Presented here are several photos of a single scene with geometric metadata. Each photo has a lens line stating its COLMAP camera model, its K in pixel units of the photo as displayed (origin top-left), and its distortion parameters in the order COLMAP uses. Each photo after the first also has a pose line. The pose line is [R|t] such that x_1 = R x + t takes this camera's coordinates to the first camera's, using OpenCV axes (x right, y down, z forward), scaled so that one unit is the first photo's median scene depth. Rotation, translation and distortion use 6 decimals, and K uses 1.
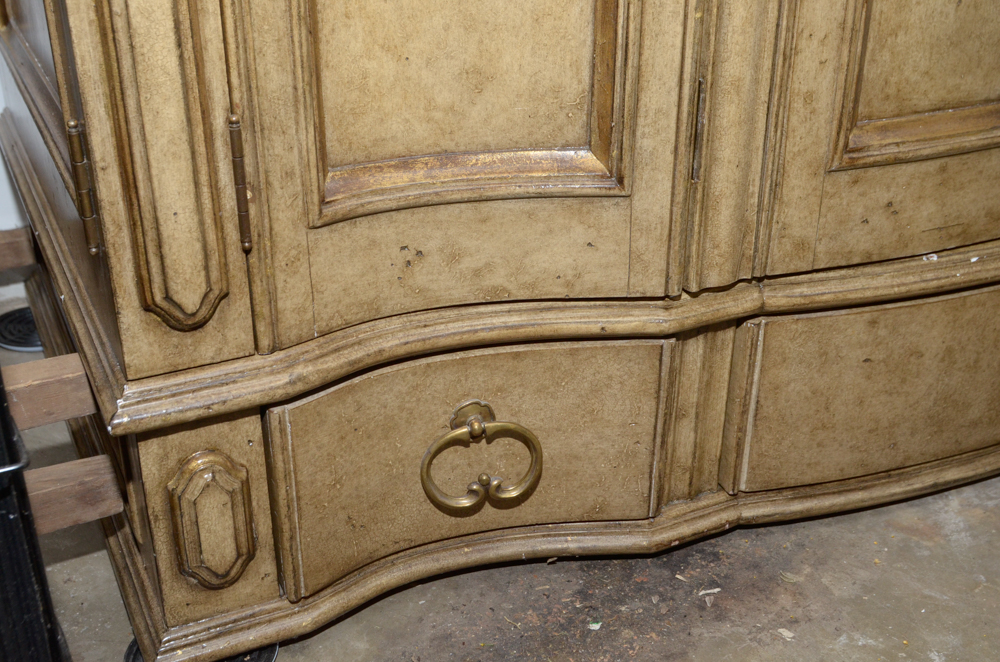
lens RADIAL K [[1172.1, 0, 500.0], [0, 1172.1, 331.0], [0, 0, 1]] dist [-0.022541, 0.047960]
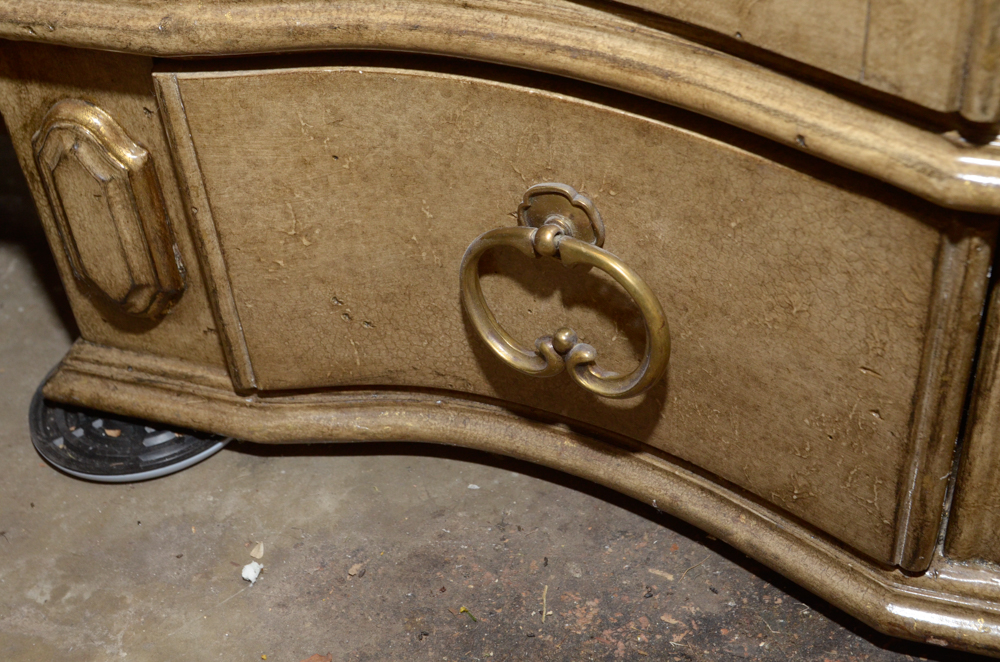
lens RADIAL K [[1437.9, 0, 498.8], [0, 1437.9, 341.9], [0, 0, 1]] dist [0.001139, 0.052525]
pose [[0.699241, 0.426134, -0.573997, 0.332431], [-0.244369, 0.897031, 0.368265, -0.097671], [0.671823, -0.117239, 0.731374, 0.535816]]
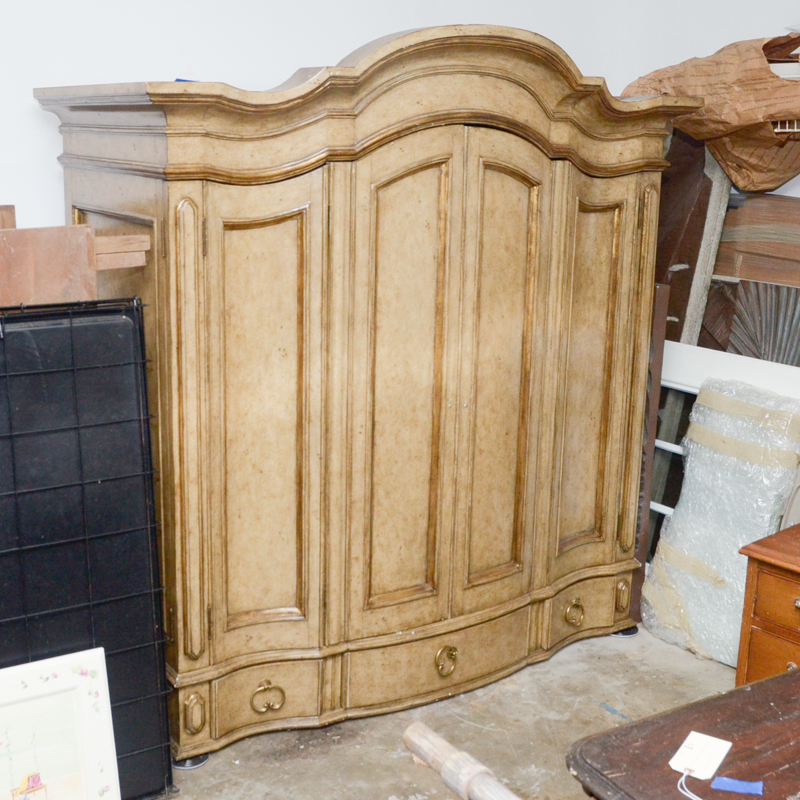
lens RADIAL K [[1163.9, 0, 331.2], [0, 1163.9, 379.1], [0, 0, 1]] dist [-0.087445, 0.087437]
pose [[0.996275, -0.007929, 0.085866, -0.115442], [0.028116, 0.971216, -0.236536, 0.012693], [-0.081518, 0.238069, 0.967821, -2.554276]]
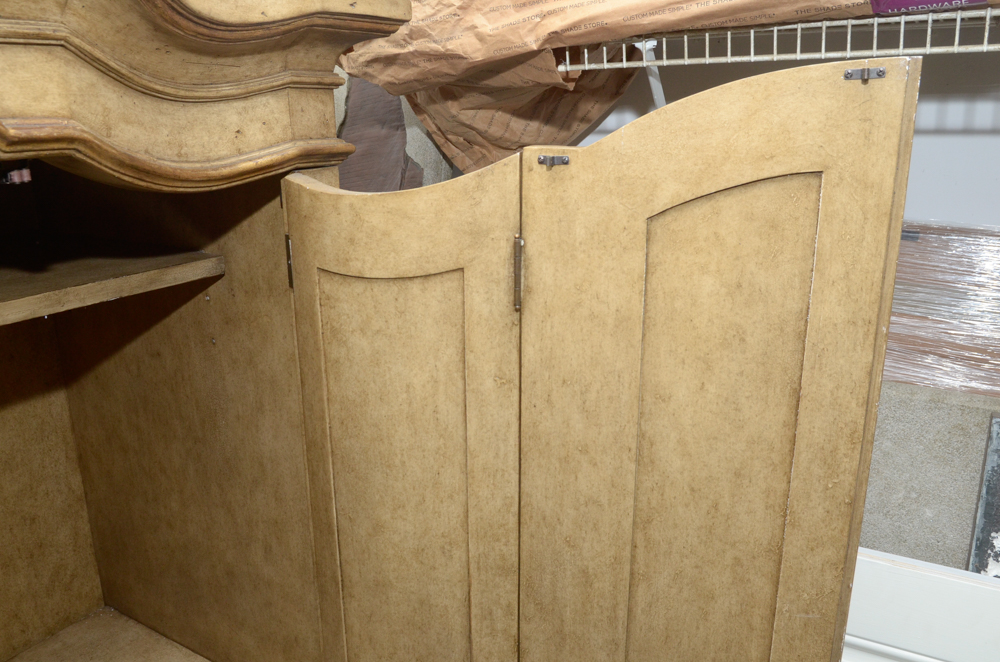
lens RADIAL K [[830.8, 0, 500.0], [0, 830.8, 331.0], [0, 0, 1]] dist [-0.038104, 0.002712]
pose [[0.846726, -0.152787, 0.509619, 0.843370], [0.244656, 0.962408, -0.117959, -1.086778], [-0.472438, 0.224560, 0.852276, -0.224431]]
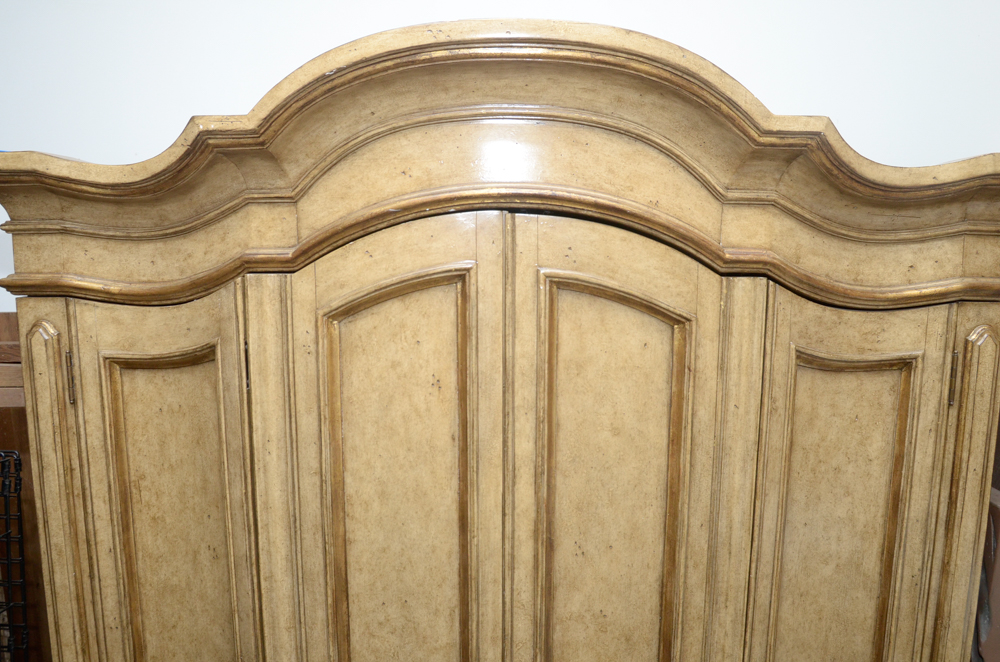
lens RADIAL K [[738.5, 0, 497.0], [0, 738.5, 340.6], [0, 0, 1]] dist [-0.095713, 0.047436]
pose [[0.888154, 0.069034, -0.454331, 1.096085], [-0.209659, 0.940634, -0.266930, -0.957613], [0.408931, 0.332329, 0.849901, -0.482466]]
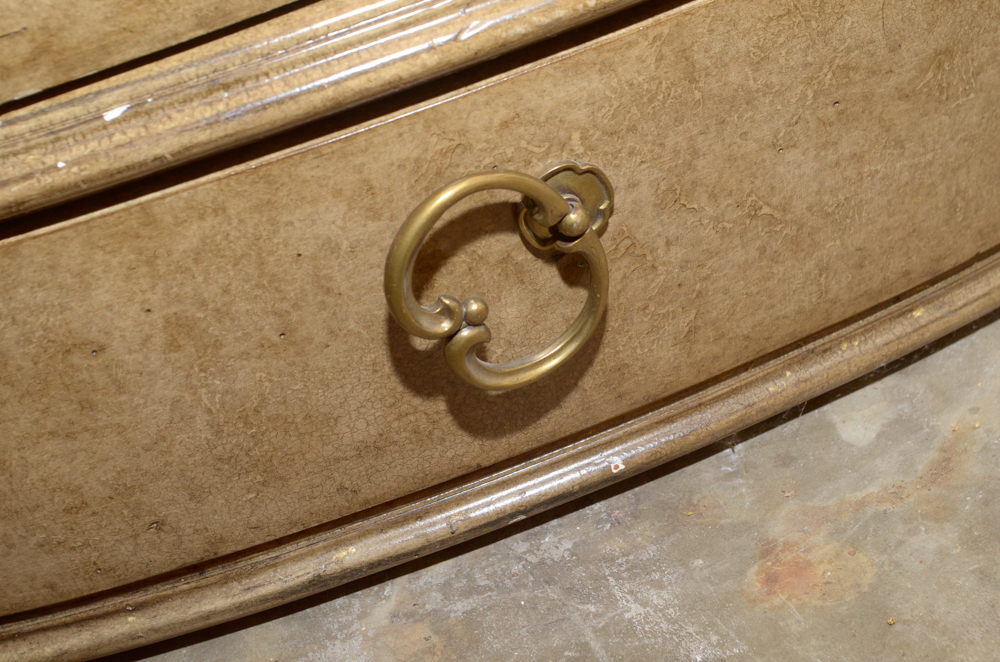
lens RADIAL K [[1437.9, 0, 498.8], [0, 1437.9, 341.9], [0, 0, 1]] dist [0.001139, 0.052525]
pose [[0.967140, -0.075836, -0.242670, 0.682502], [0.134723, 0.962321, 0.236193, -0.089624], [0.215614, -0.261125, 0.940917, 0.617093]]
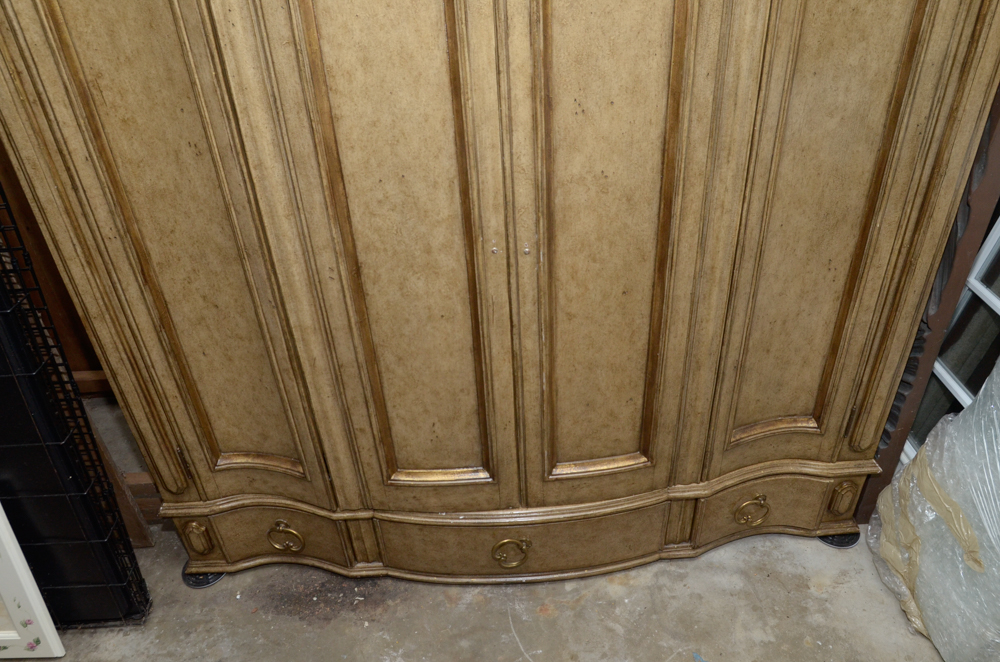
lens RADIAL K [[738.5, 0, 497.0], [0, 738.5, 340.6], [0, 0, 1]] dist [-0.095713, 0.047436]
pose [[0.910882, 0.202250, -0.359706, 1.058832], [-0.138000, 0.970769, 0.196375, -0.829686], [0.388908, -0.129235, 0.912167, -0.426837]]
